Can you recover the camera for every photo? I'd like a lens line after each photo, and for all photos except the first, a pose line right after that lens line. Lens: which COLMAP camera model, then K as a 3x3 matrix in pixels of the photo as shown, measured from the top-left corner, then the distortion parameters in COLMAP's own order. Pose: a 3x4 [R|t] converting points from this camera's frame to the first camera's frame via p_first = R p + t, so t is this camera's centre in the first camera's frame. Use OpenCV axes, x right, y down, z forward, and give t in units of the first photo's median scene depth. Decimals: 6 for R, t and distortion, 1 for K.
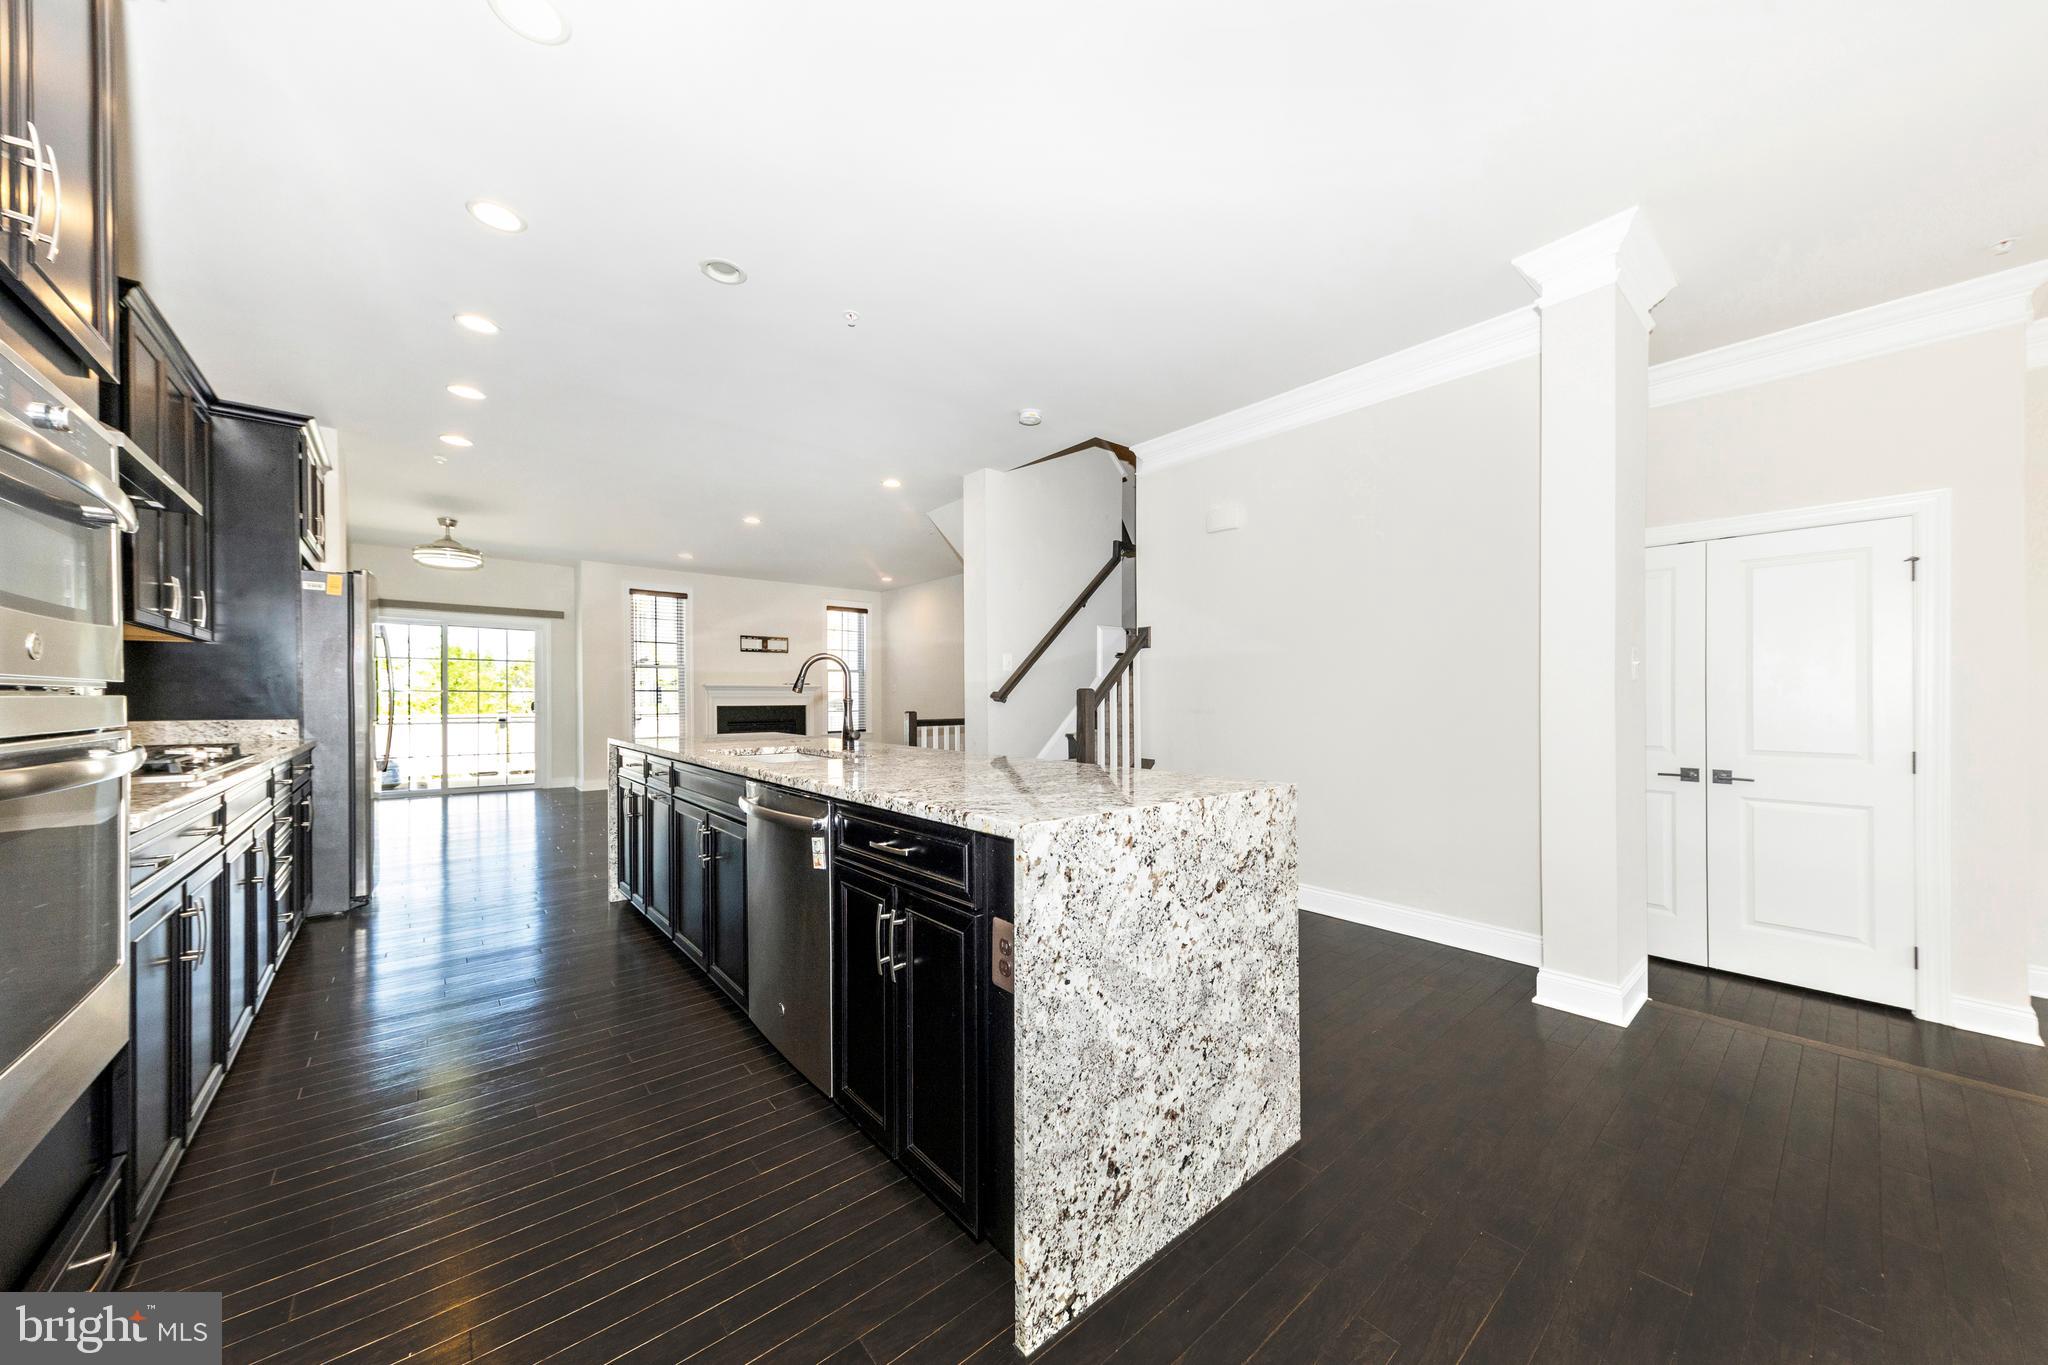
lens RADIAL K [[715.1, 0, 1025.6], [0, 715.1, 714.4], [0, 0, 1]] dist [0.010905, -0.001595]
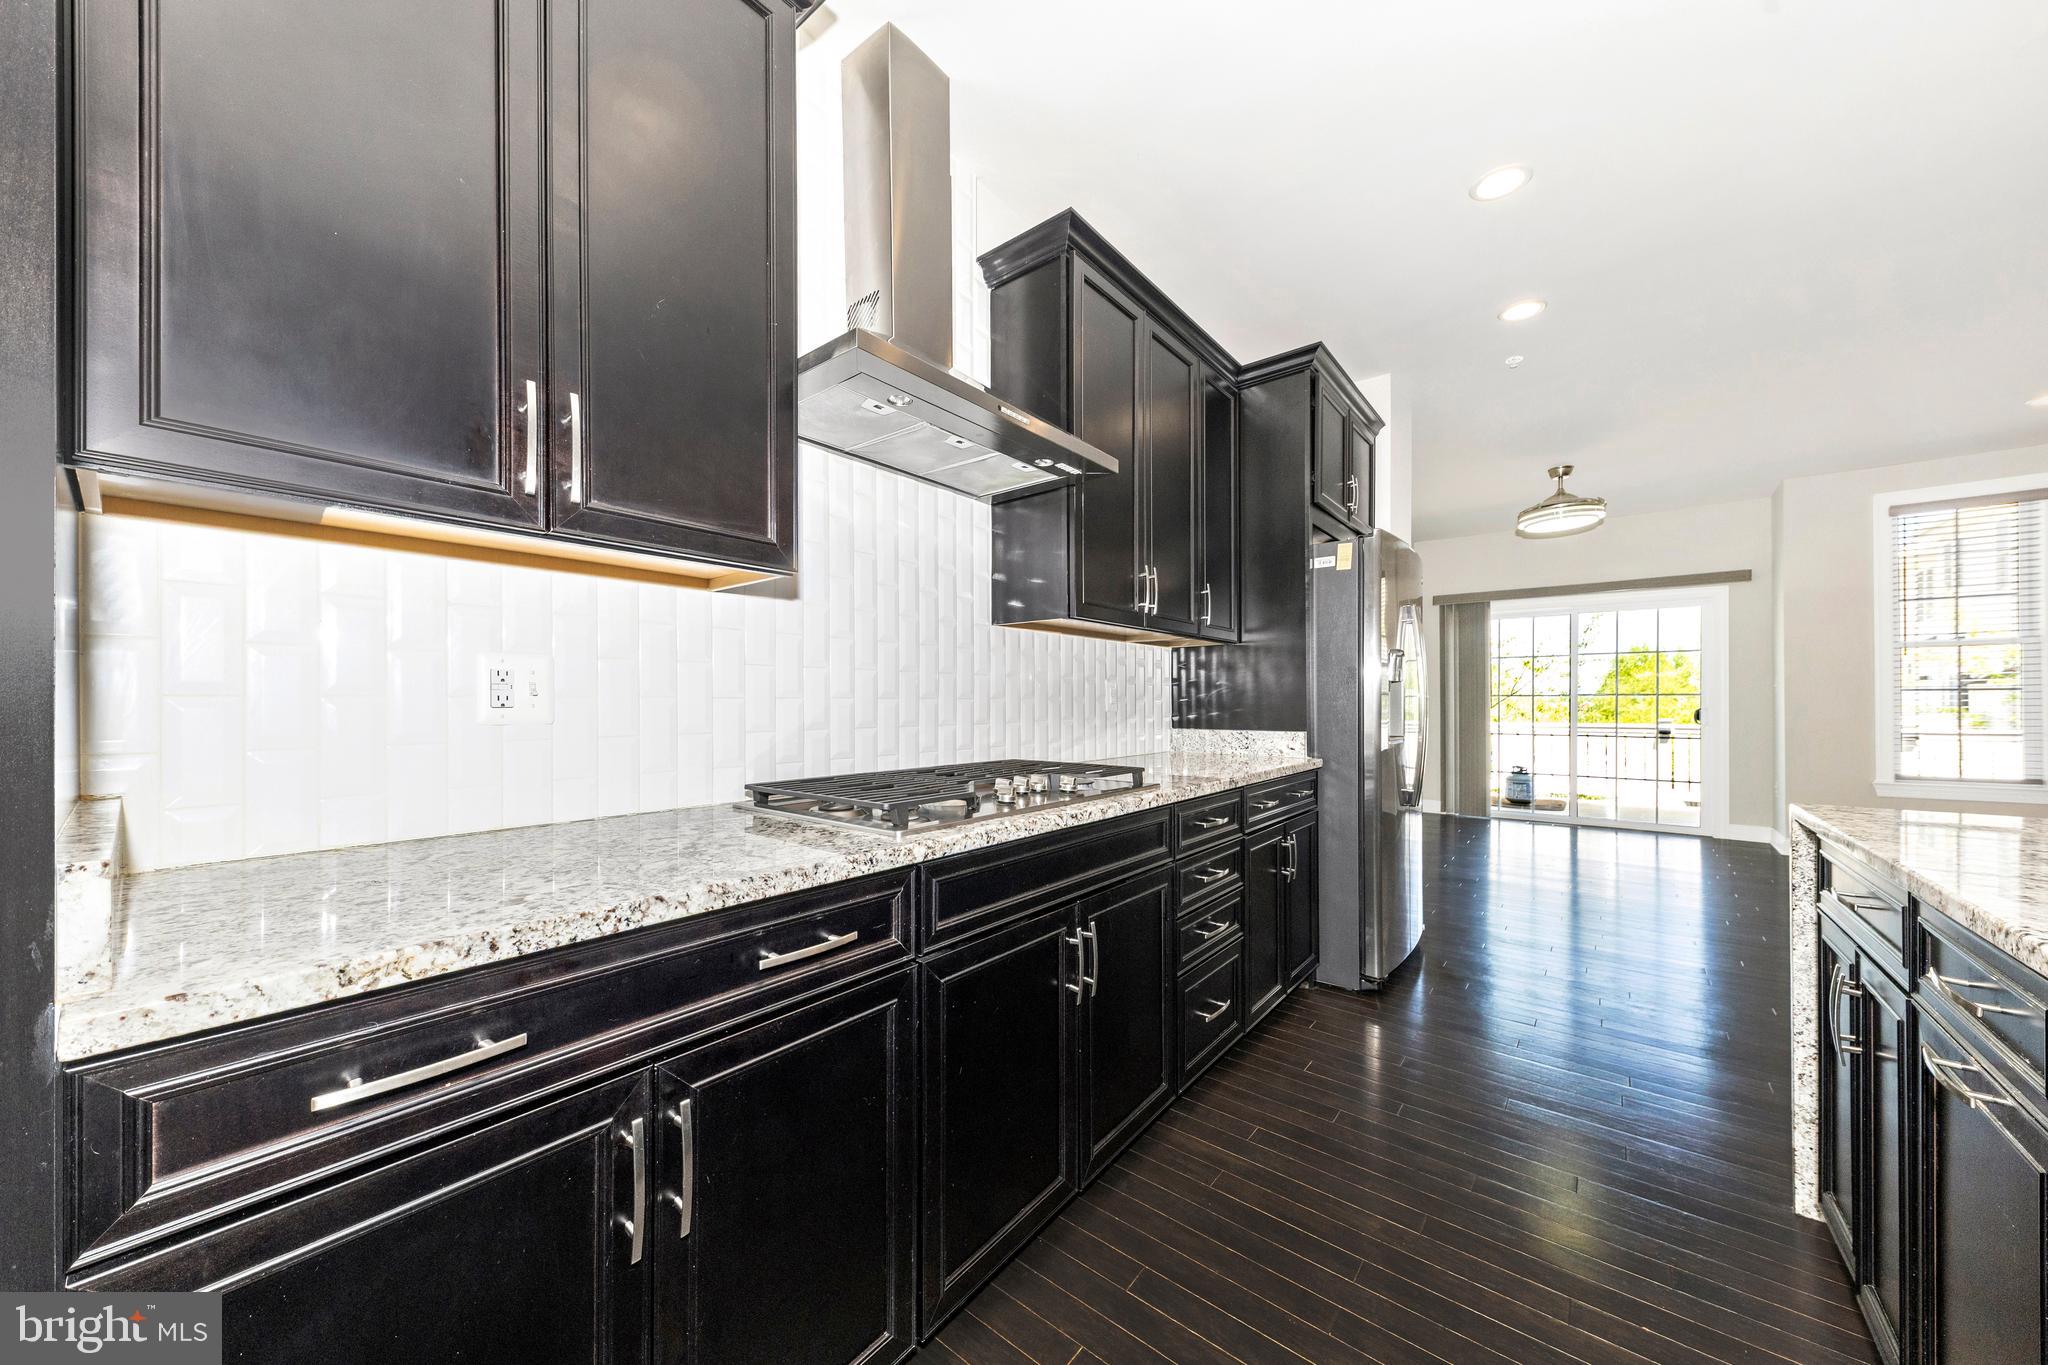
lens RADIAL K [[715.1, 0, 1034.5], [0, 715.1, 694.5], [0, 0, 1]] dist [0.010905, -0.001595]
pose [[0.189526, -0.011727, -0.981806, -0.325776], [-0.019629, 0.999684, -0.015730, -0.018099], [0.981680, 0.022253, 0.189236, 0.627853]]
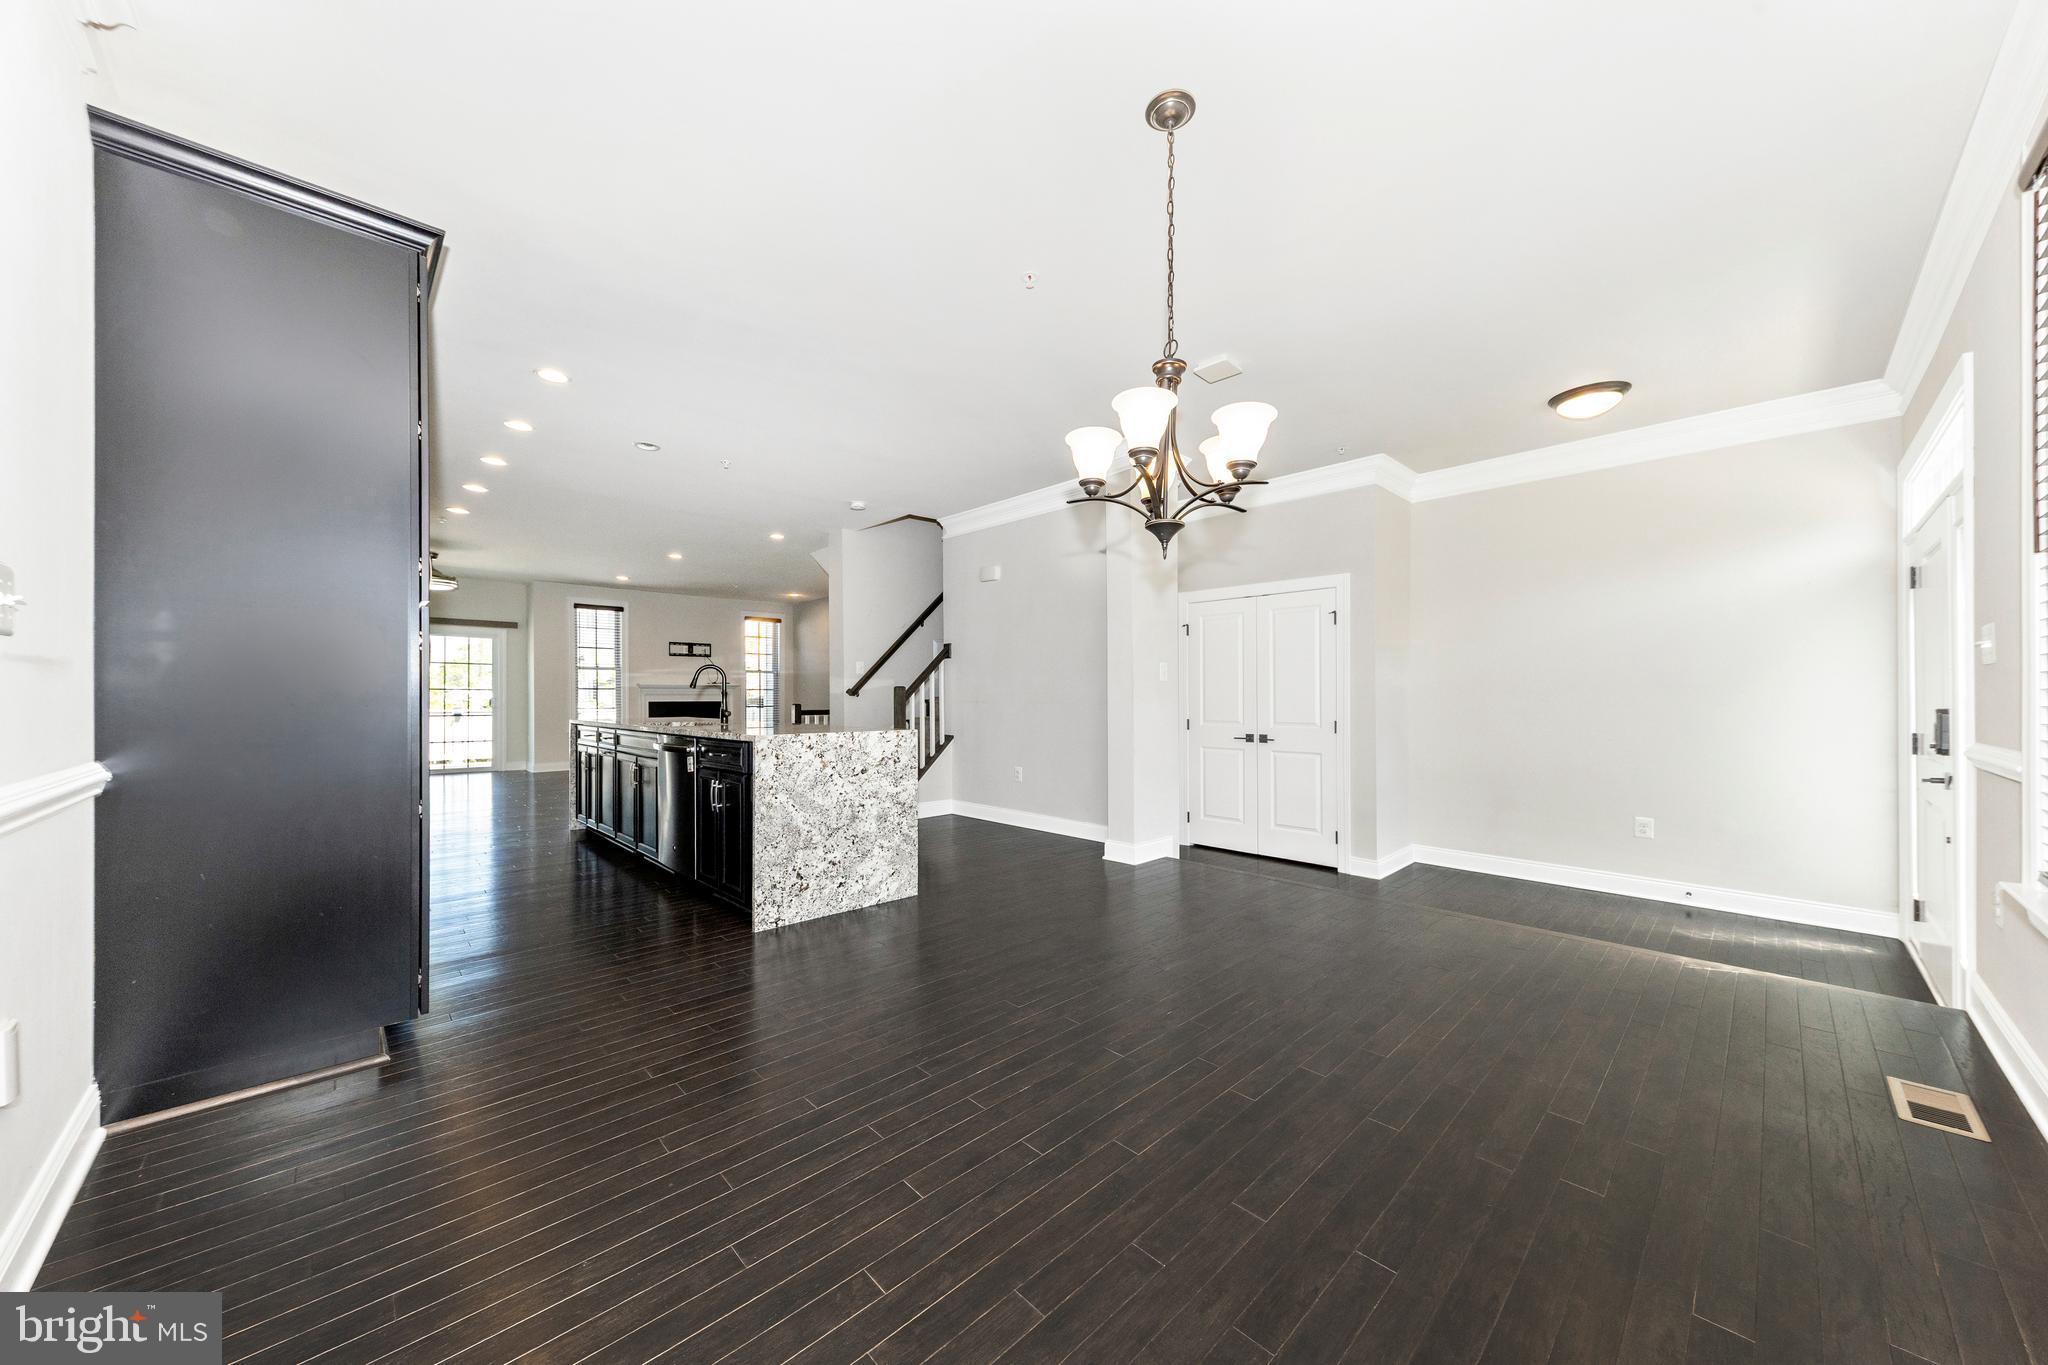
lens RADIAL K [[715.1, 0, 1001.8], [0, 715.1, 706.6], [0, 0, 1]] dist [0.010905, -0.001595]
pose [[0.998936, -0.001685, 0.046090, 0.275563], [0.002121, 0.999953, -0.009410, 0.025165], [-0.046072, 0.009498, 0.998893, -0.594645]]
